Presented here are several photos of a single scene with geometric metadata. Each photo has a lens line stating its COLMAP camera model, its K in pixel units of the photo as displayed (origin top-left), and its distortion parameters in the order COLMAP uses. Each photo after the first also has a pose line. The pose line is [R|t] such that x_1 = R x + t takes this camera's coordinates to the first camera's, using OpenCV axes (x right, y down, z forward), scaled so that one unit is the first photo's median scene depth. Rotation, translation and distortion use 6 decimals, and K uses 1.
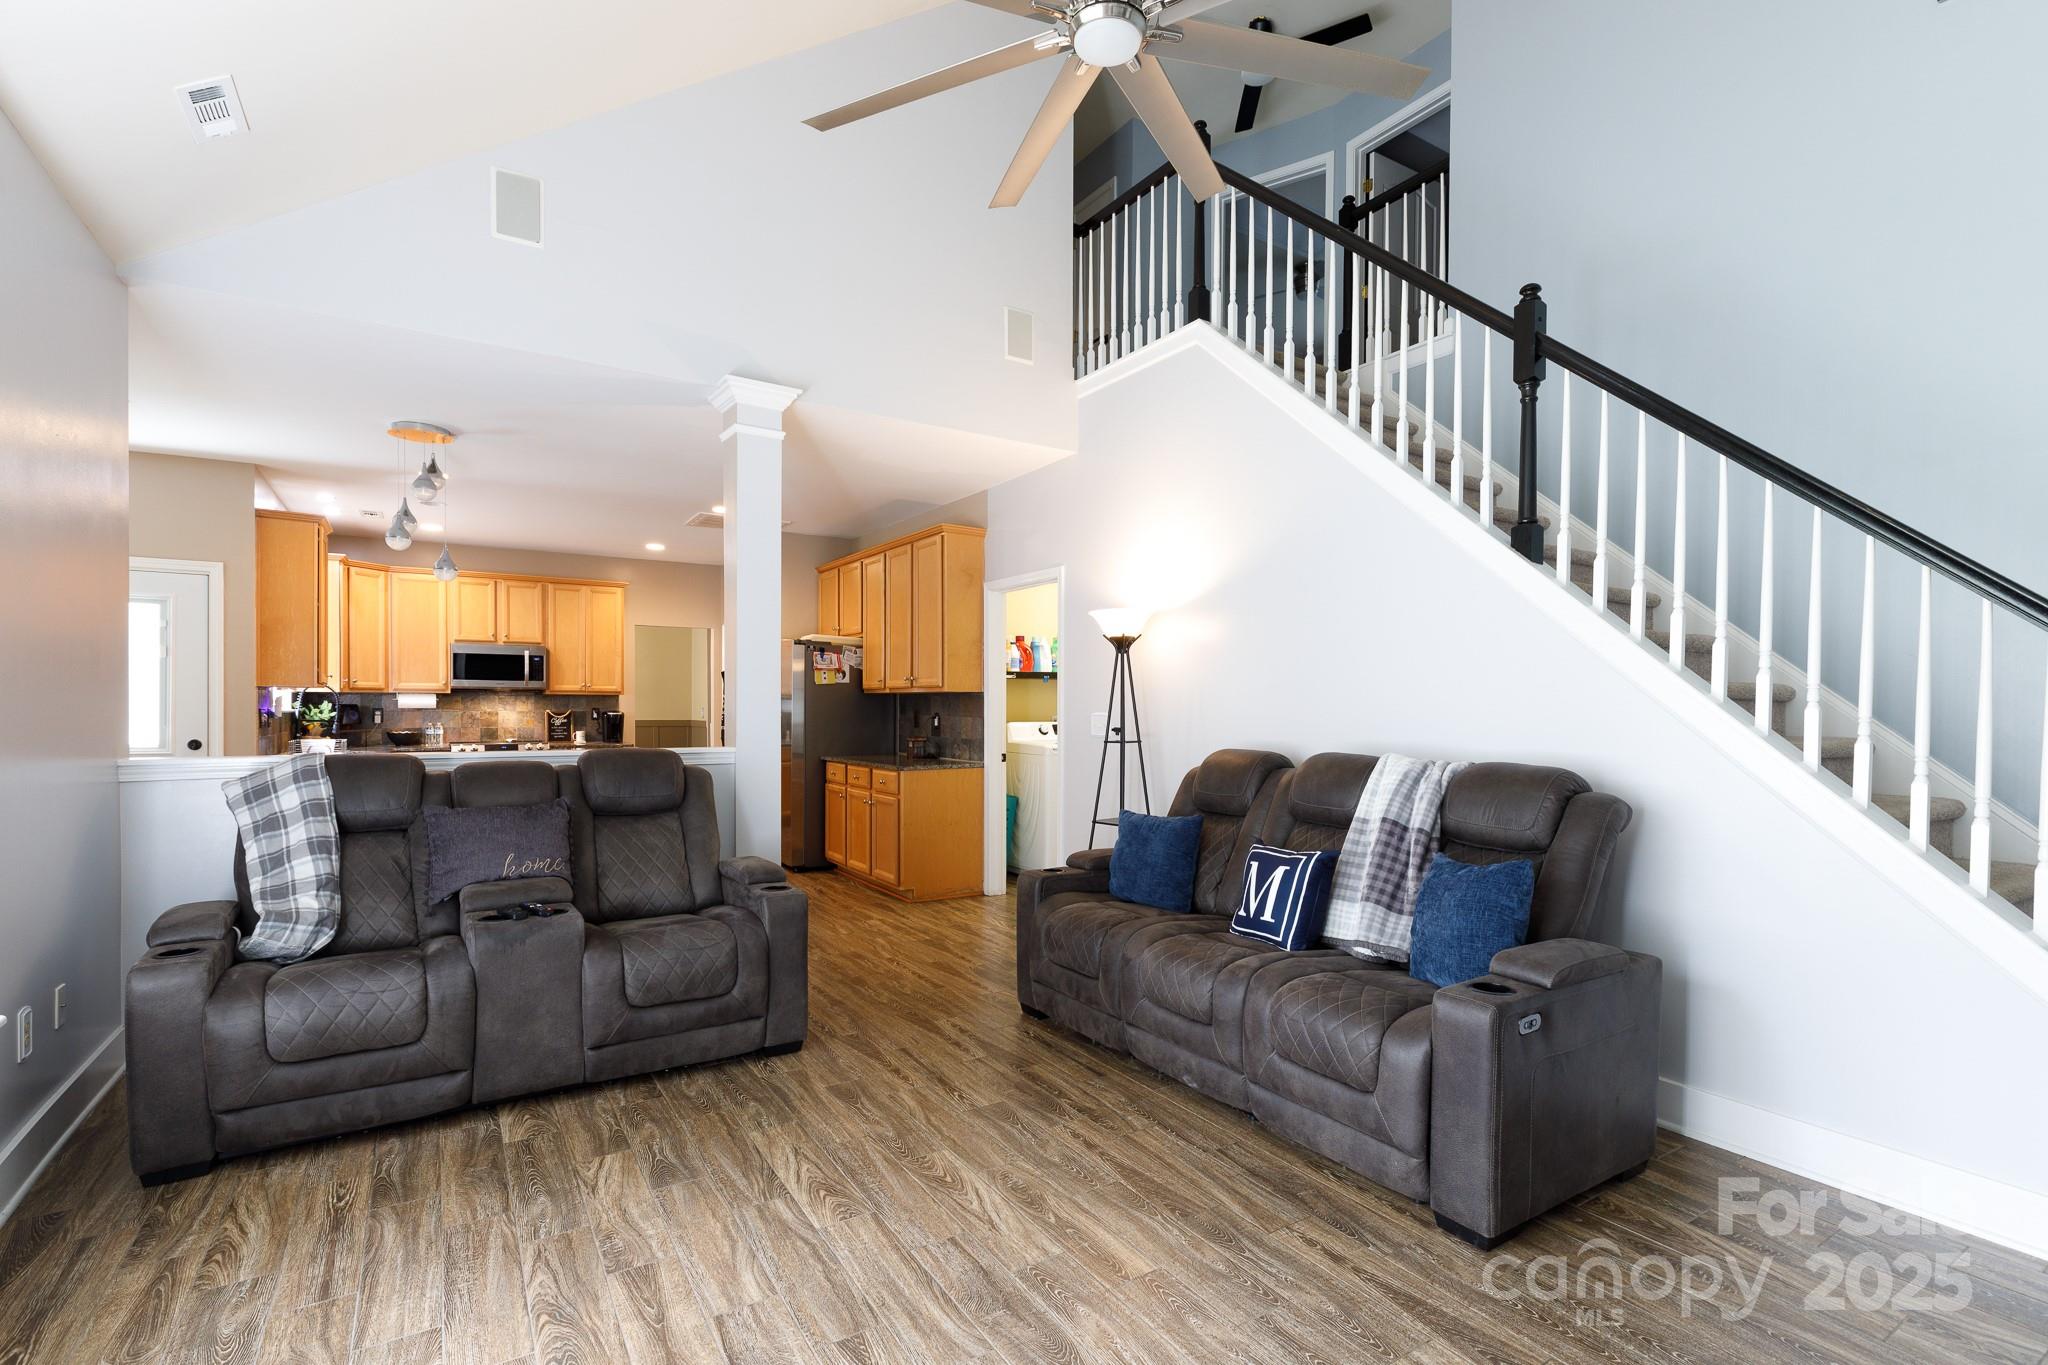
lens RADIAL K [[930.0, 0, 1022.5], [0, 930.0, 701.7], [0, 0, 1]] dist [0.003595, 0.000693]
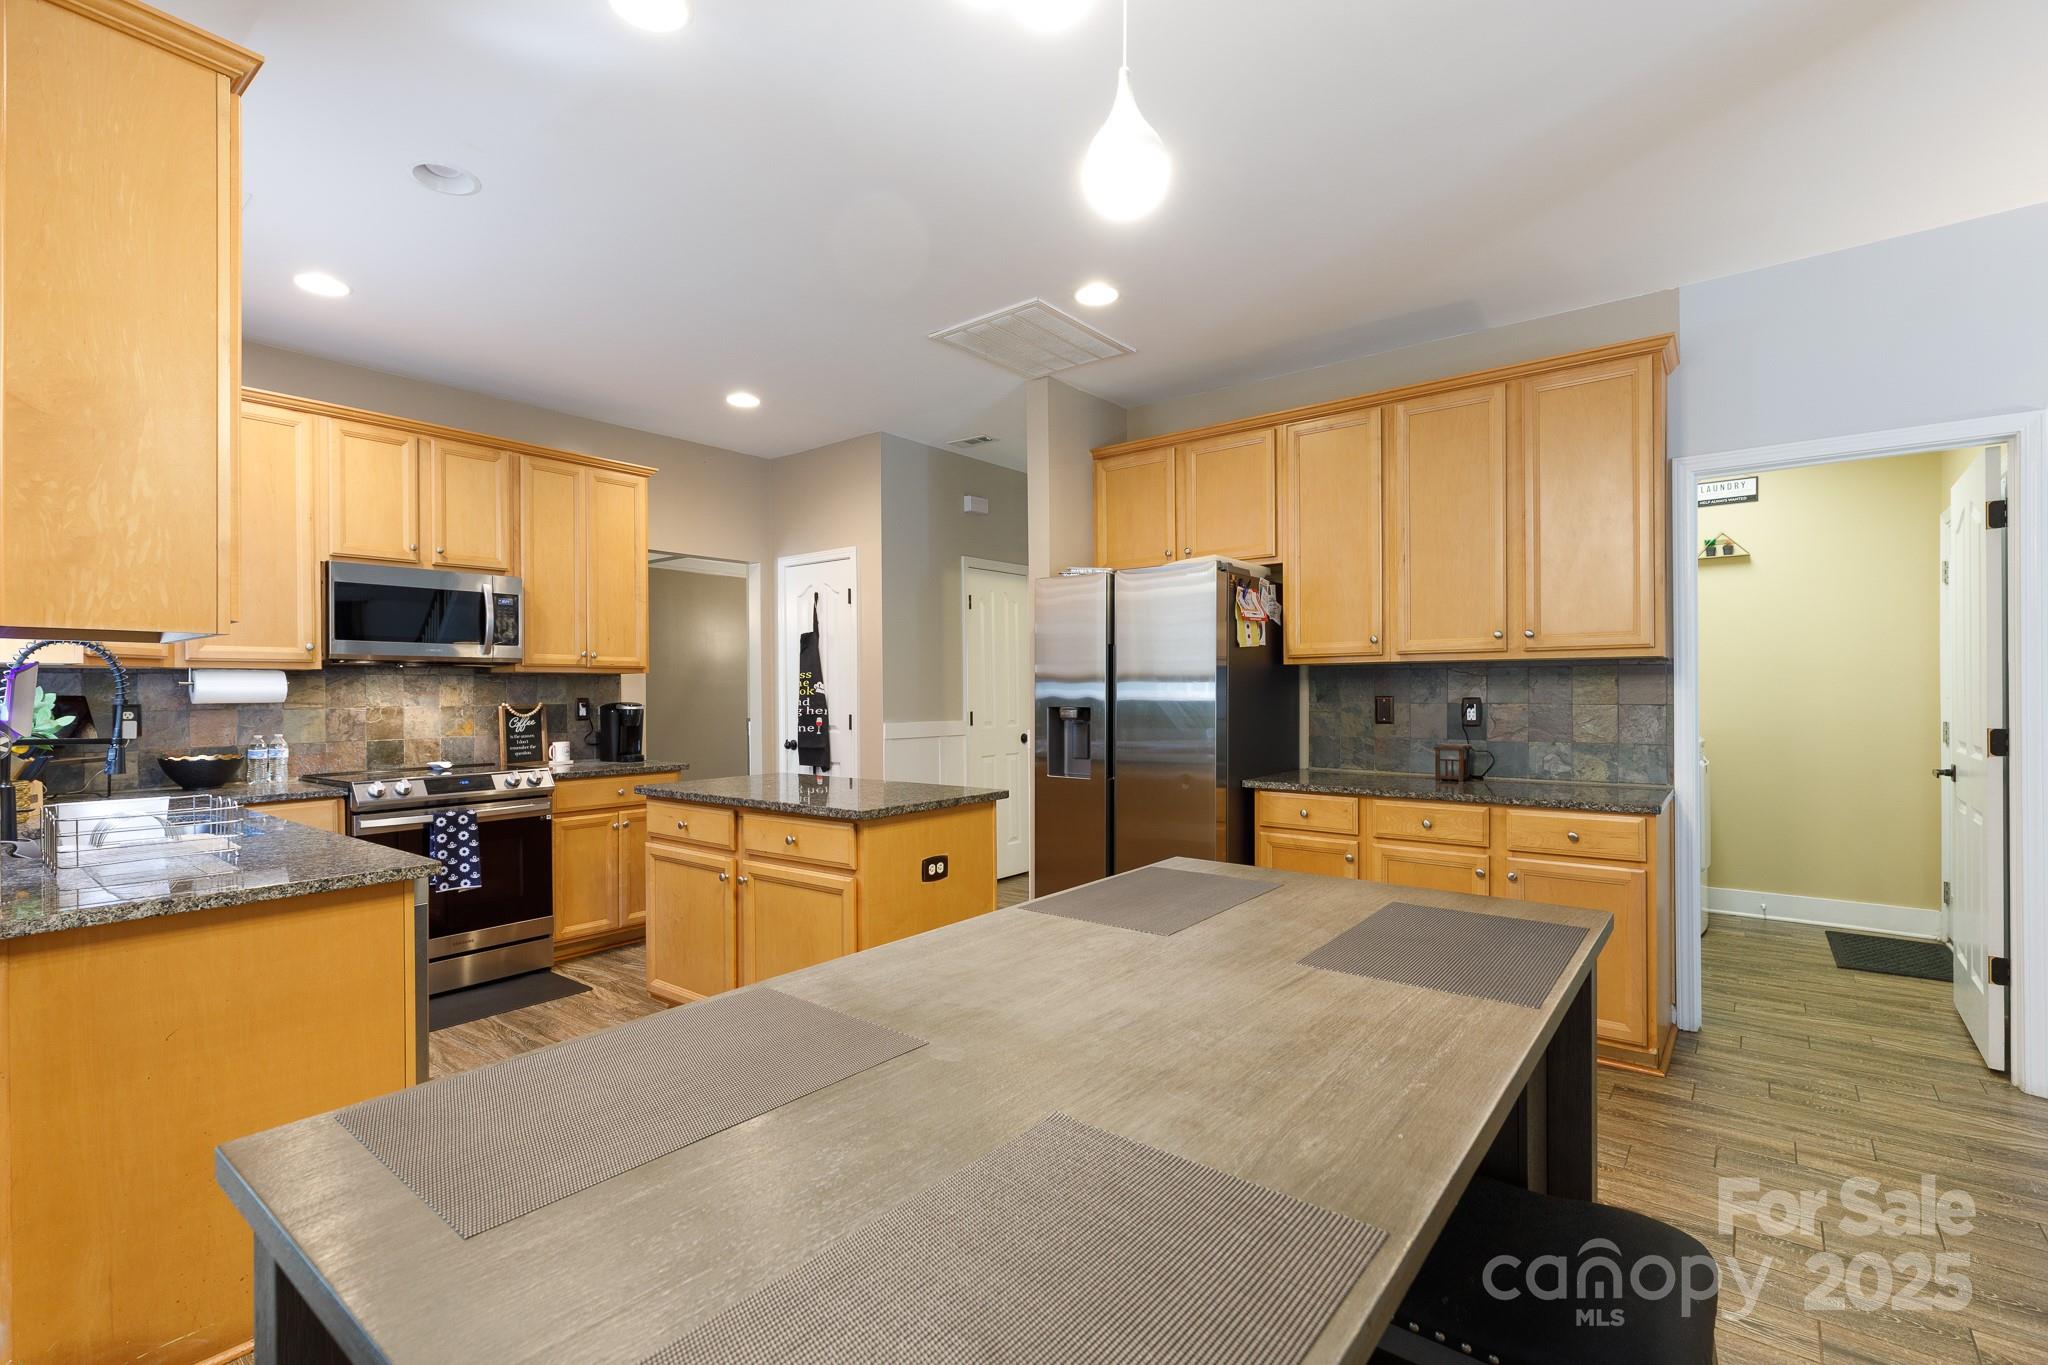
lens RADIAL K [[930.0, 0, 1024.0], [0, 930.0, 679.8], [0, 0, 1]] dist [0.003595, 0.000693]
pose [[0.946432, -0.006617, 0.322834, -0.420247], [0.008968, 0.999943, -0.005795, 0.001765], [-0.322777, 0.008380, 0.946438, 0.437748]]
